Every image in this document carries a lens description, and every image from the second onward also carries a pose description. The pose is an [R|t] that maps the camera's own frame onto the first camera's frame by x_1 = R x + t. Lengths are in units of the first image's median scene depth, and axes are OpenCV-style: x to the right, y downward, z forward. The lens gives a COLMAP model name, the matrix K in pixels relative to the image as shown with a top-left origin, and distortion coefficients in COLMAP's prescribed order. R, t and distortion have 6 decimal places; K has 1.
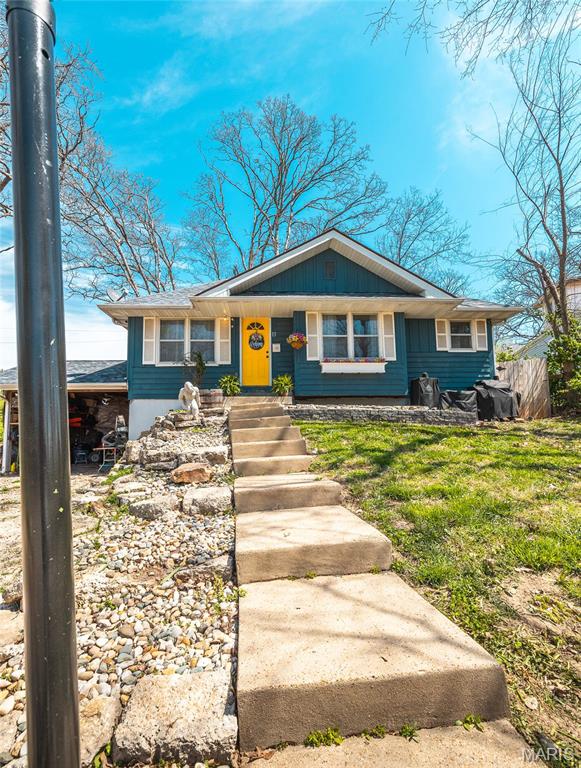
lens RADIAL K [[377.3, 0, 287.6], [0, 377.3, 395.1], [0, 0, 1]] dist [0.002538, -0.000050]
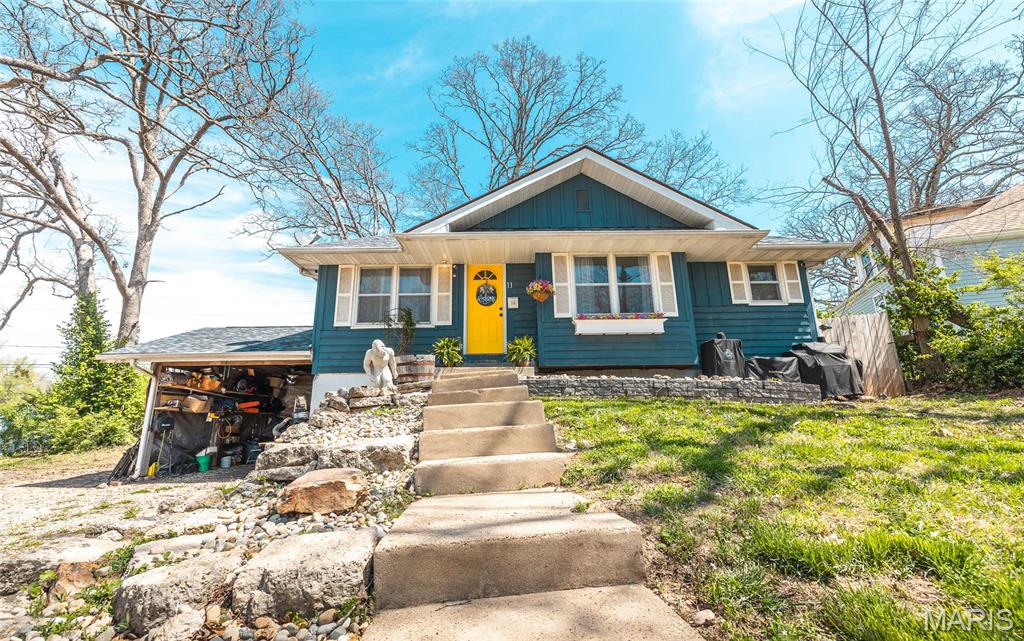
lens RADIAL K [[437.9, 0, 514.8], [0, 437.9, 315.2], [0, 0, 1]] dist [-0.001112, 0.001225]
pose [[0.999078, -0.013544, -0.040729, 0.008689], [0.007536, 0.989520, -0.144197, 0.024037], [0.042255, 0.143758, 0.988710, 0.155040]]
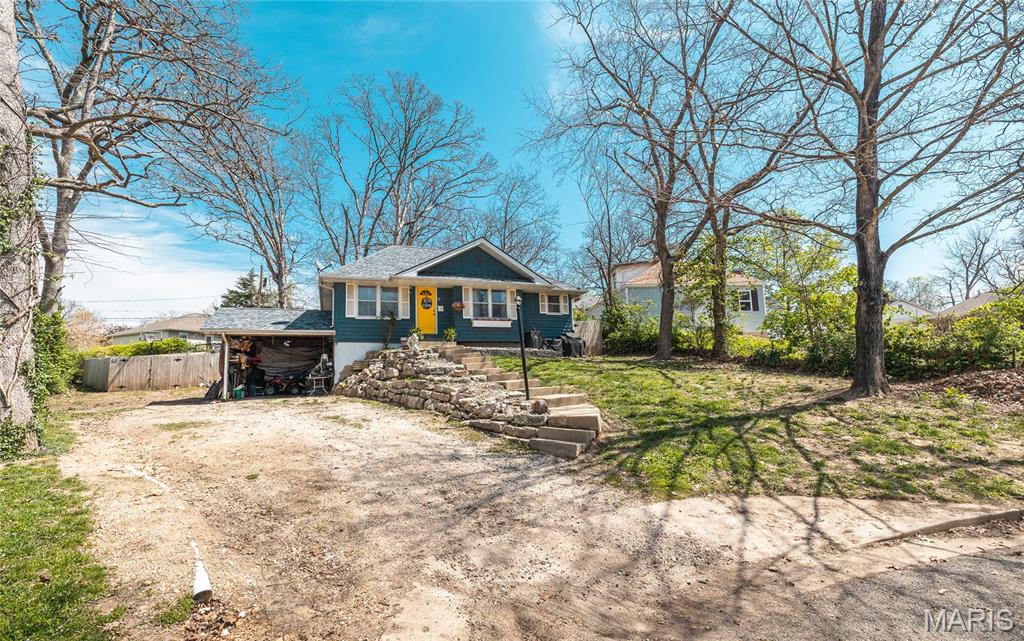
lens RADIAL K [[437.9, 0, 516.5], [0, 437.9, 321.4], [0, 0, 1]] dist [-0.001112, 0.001225]
pose [[0.939006, 0.025545, 0.342952, -0.346640], [-0.013934, 0.999245, -0.036279, -0.016219], [-0.343620, 0.029287, 0.938652, -0.732907]]
